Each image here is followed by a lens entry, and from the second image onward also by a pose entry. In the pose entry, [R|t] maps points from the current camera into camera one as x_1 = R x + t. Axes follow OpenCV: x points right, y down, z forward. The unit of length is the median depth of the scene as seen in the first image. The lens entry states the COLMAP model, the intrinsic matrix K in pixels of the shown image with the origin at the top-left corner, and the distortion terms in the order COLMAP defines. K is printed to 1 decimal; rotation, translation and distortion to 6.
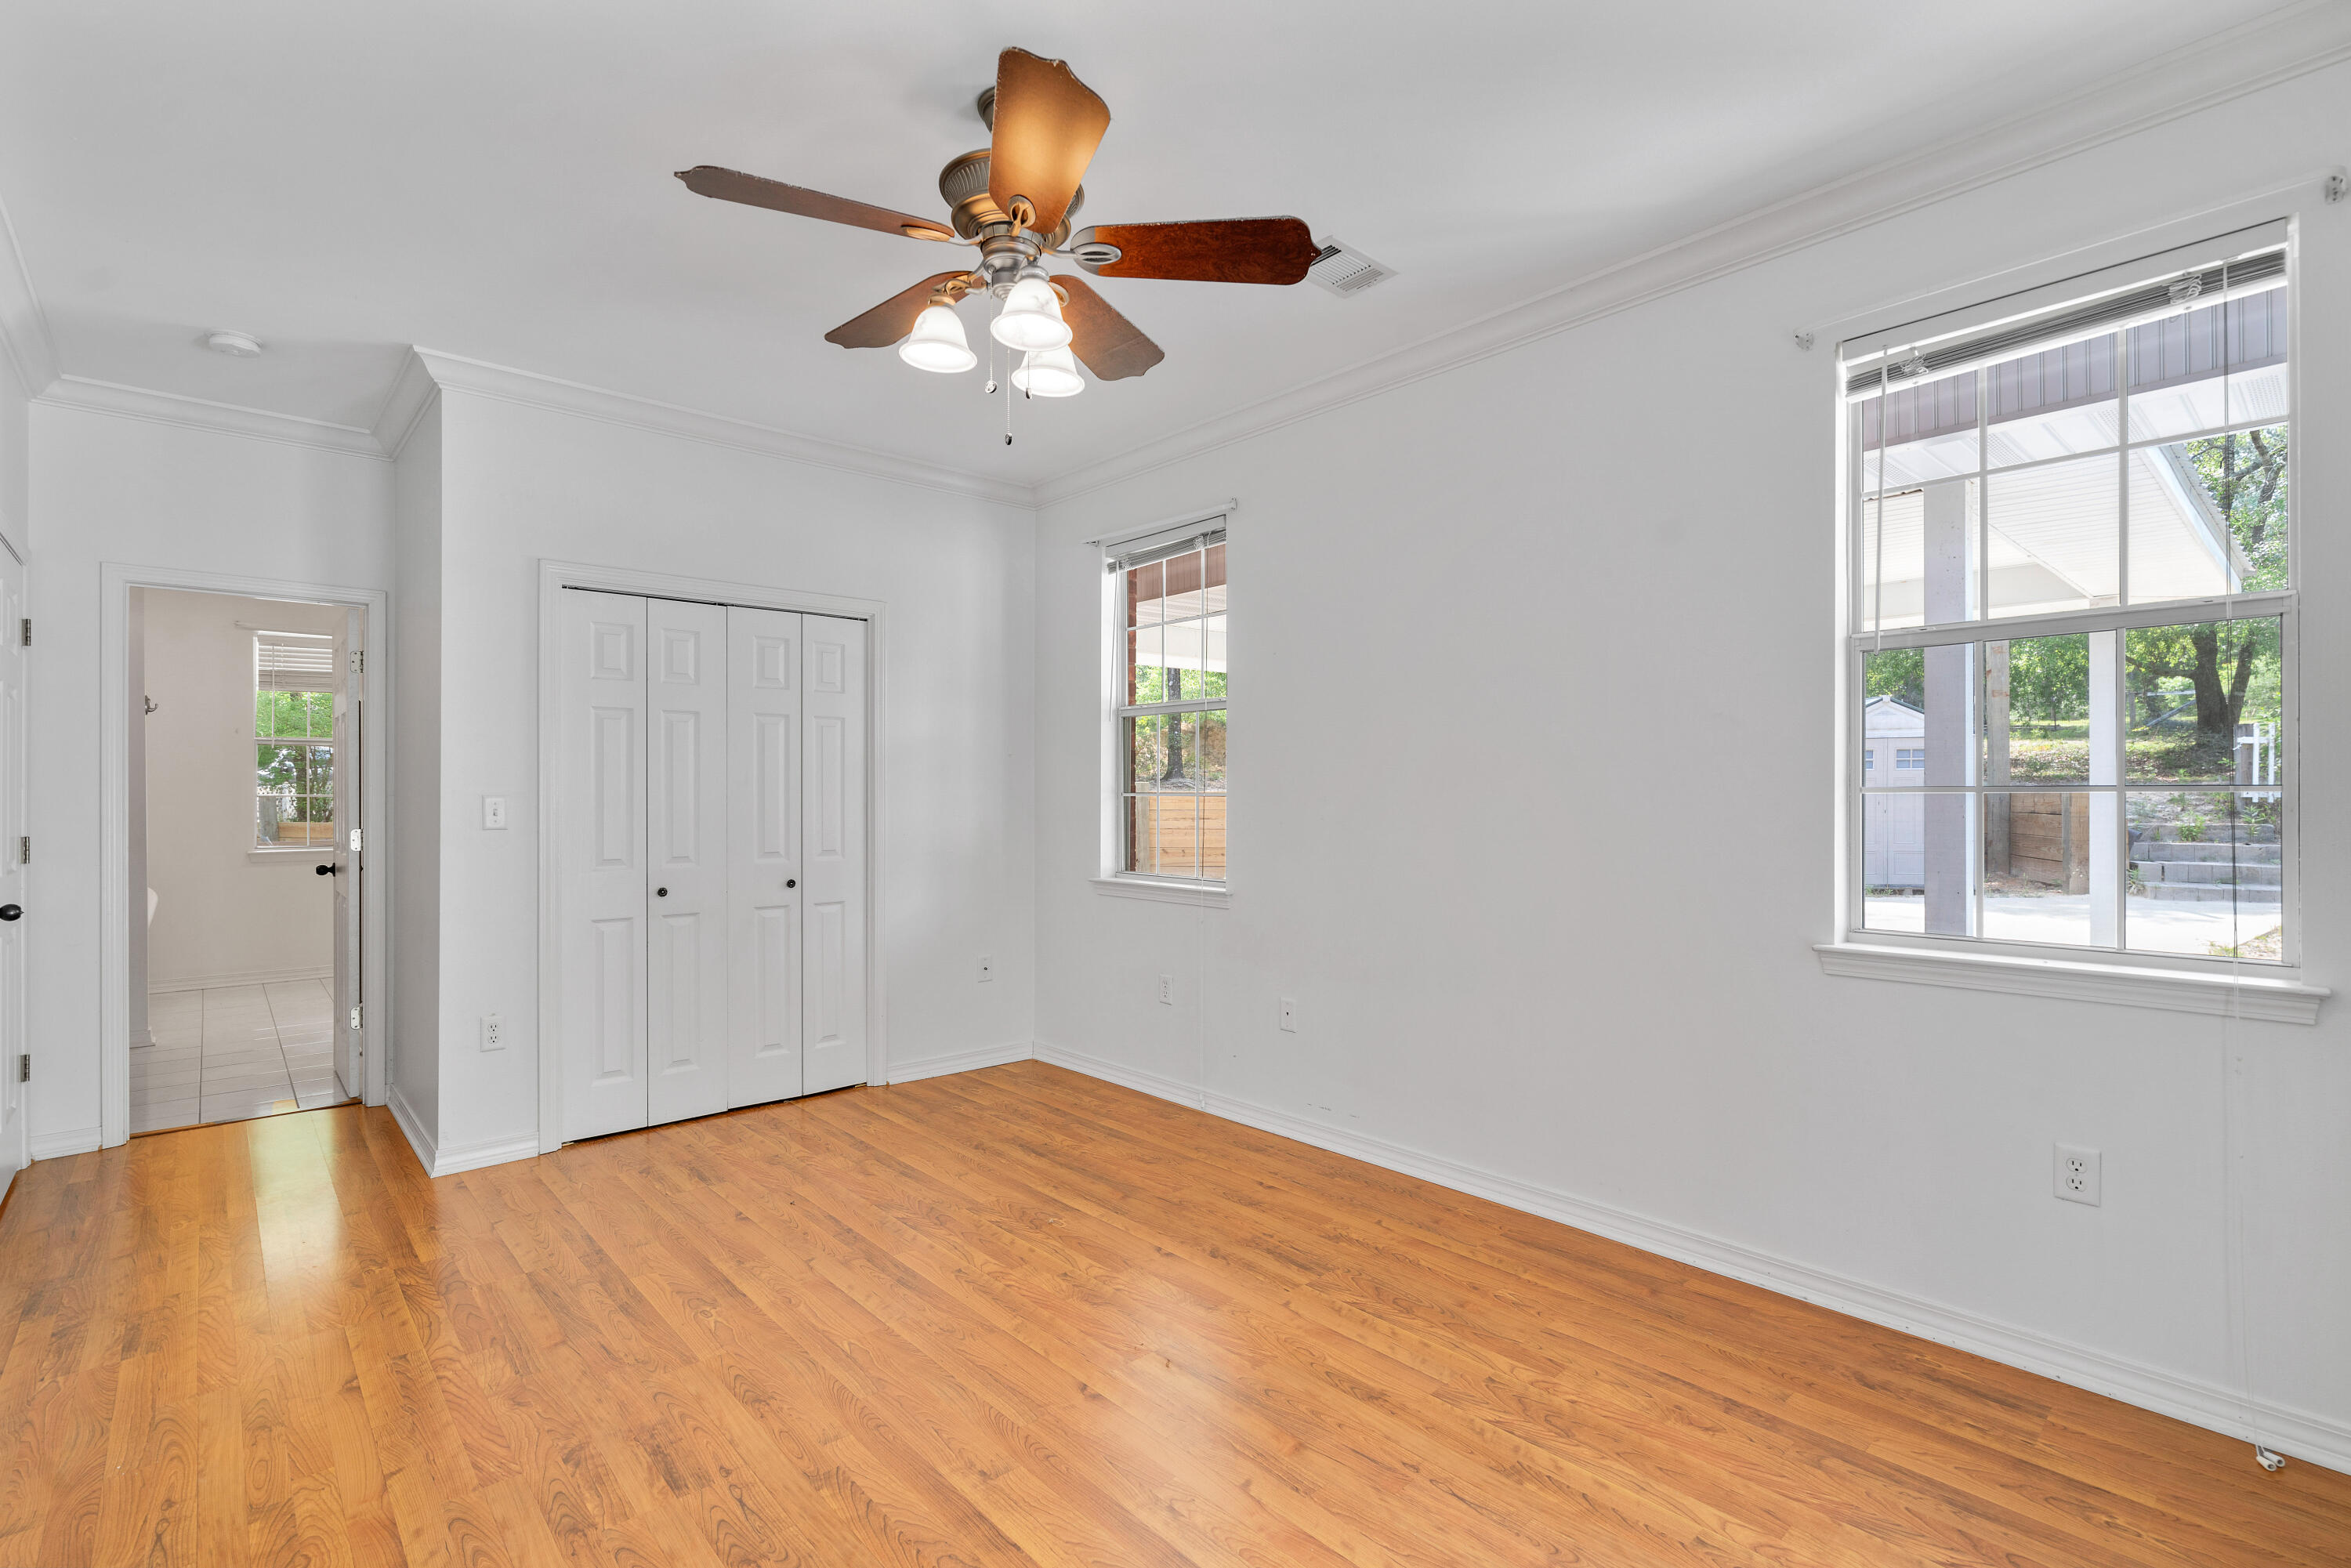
lens RADIAL K [[1055.1, 0, 1161.9], [0, 1055.1, 785.9], [0, 0, 1]] dist [-0.005559, 0.000743]
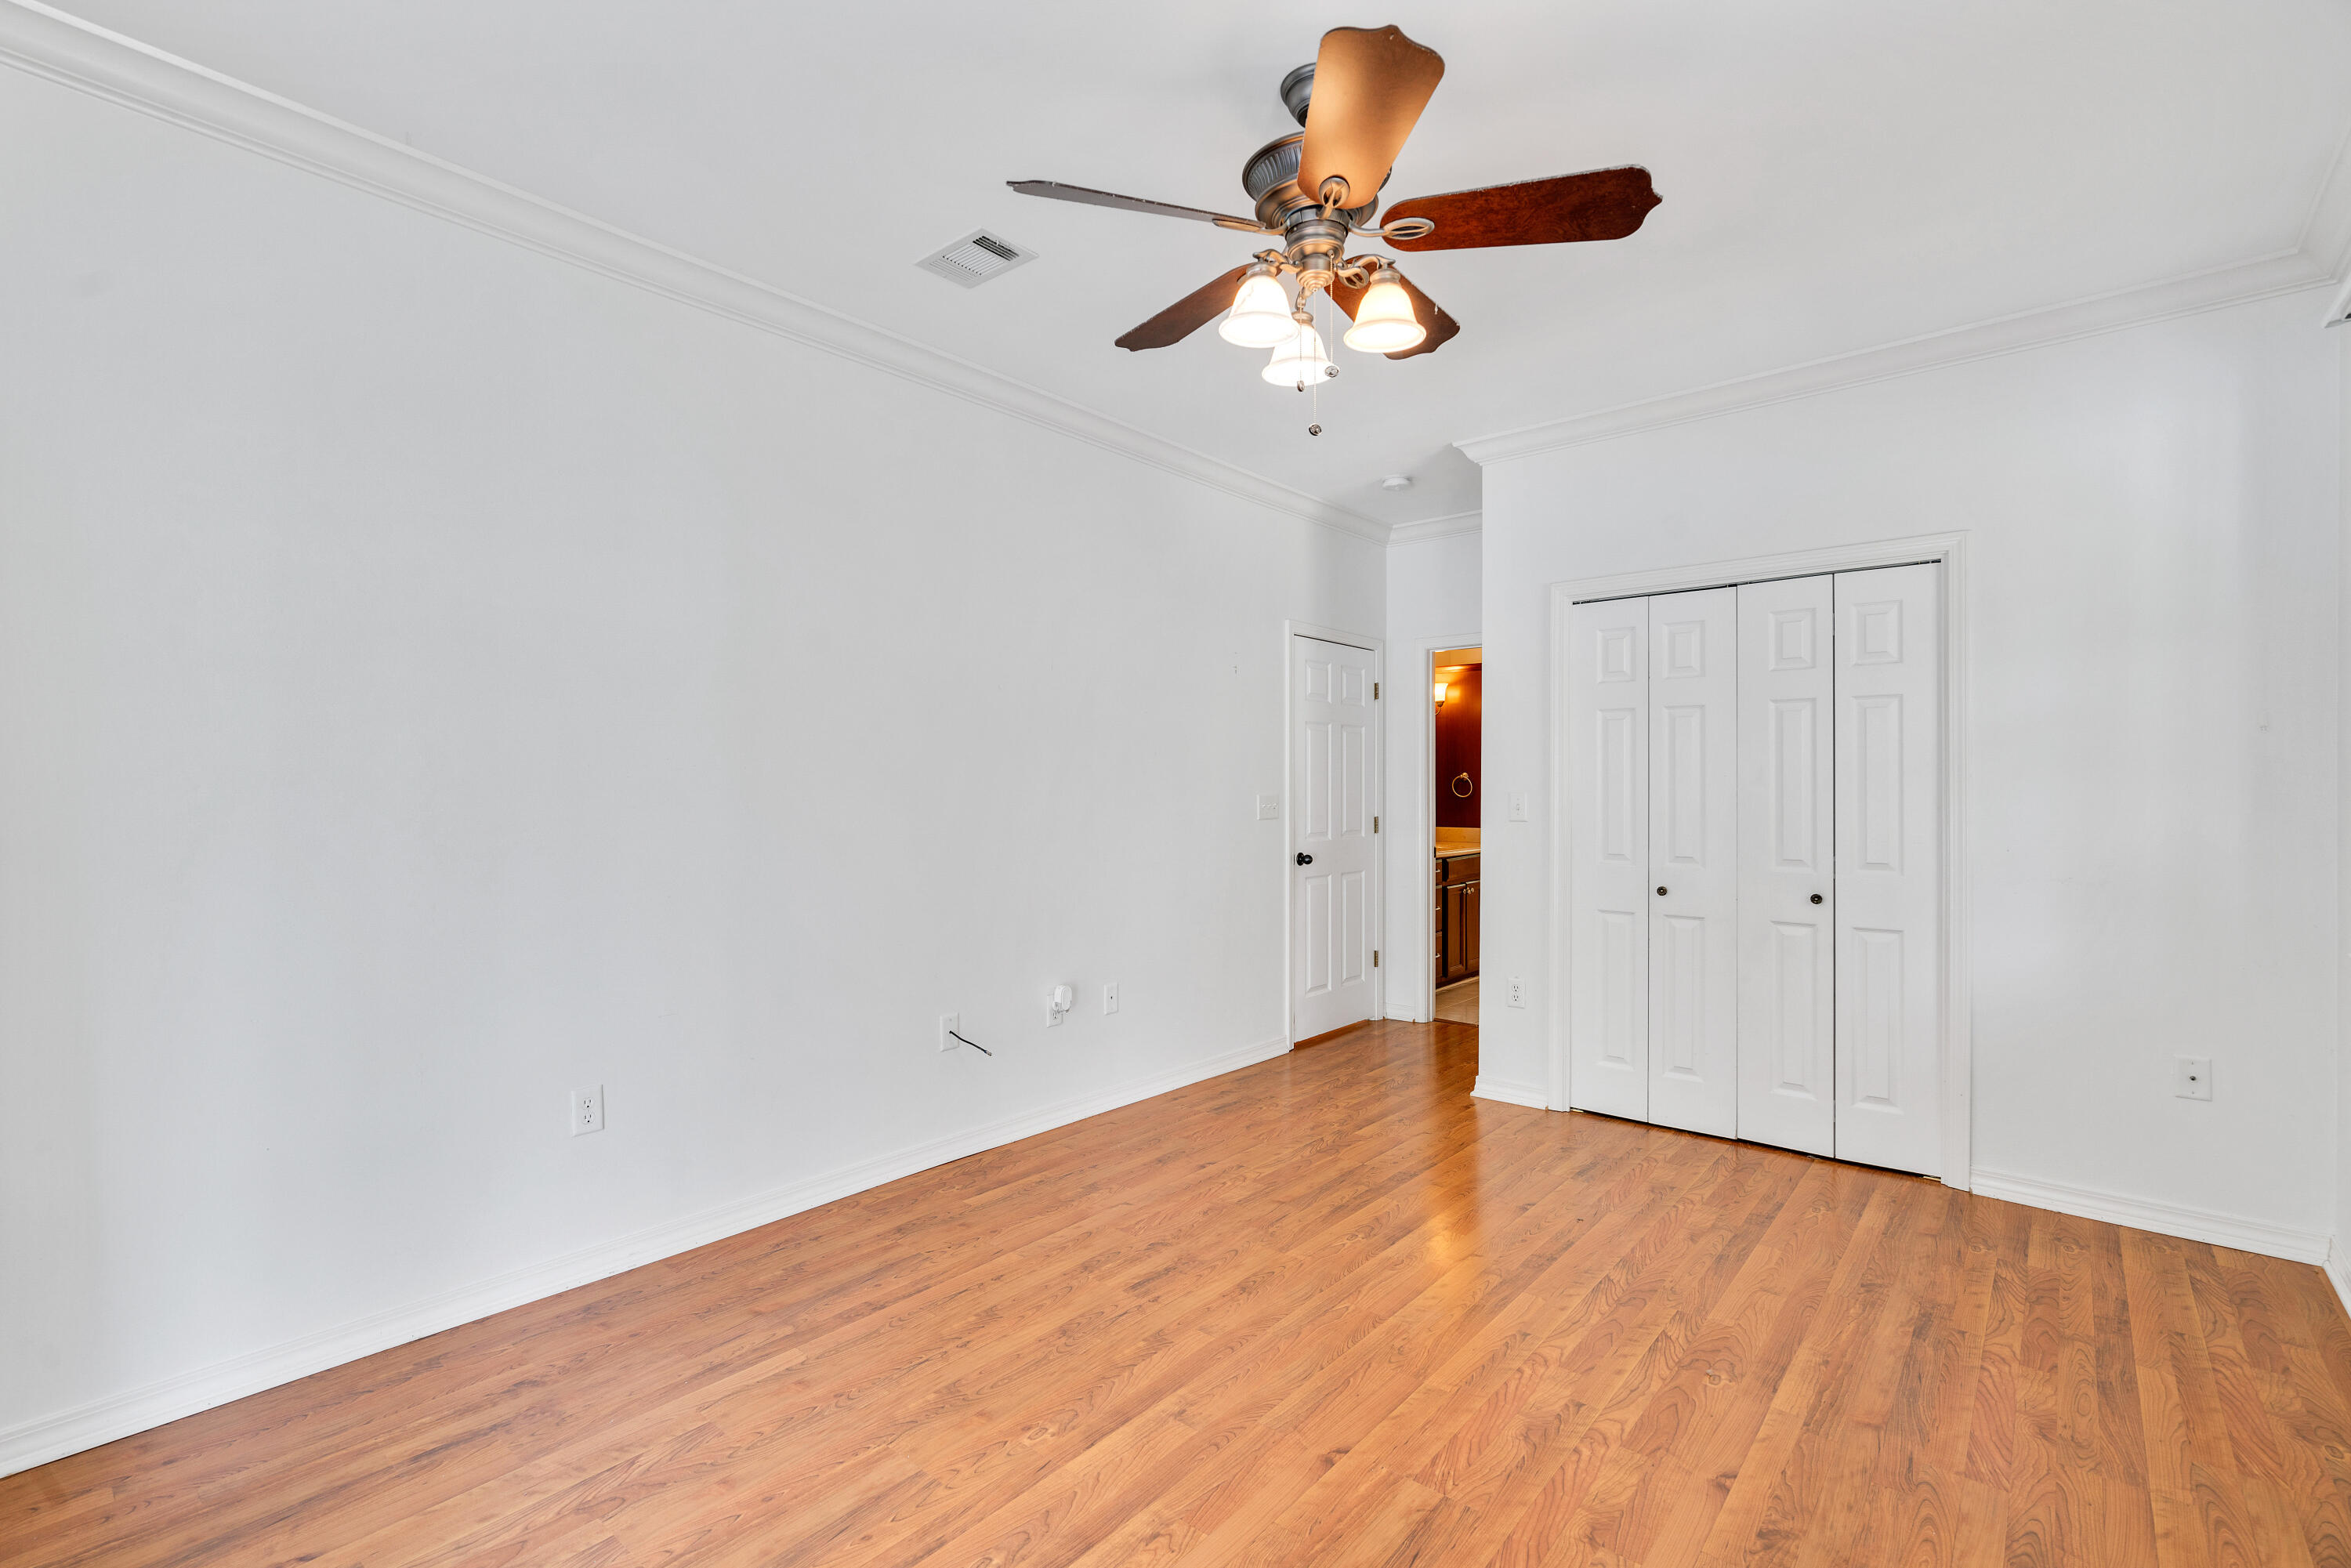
lens RADIAL K [[1055.1, 0, 1161.9], [0, 1055.1, 785.9], [0, 0, 1]] dist [-0.005559, 0.000743]
pose [[0.134246, -0.002592, -0.990945, 0.490325], [0.005222, 0.999985, -0.001908, 0.001825], [0.990934, -0.004919, 0.134258, 0.447943]]
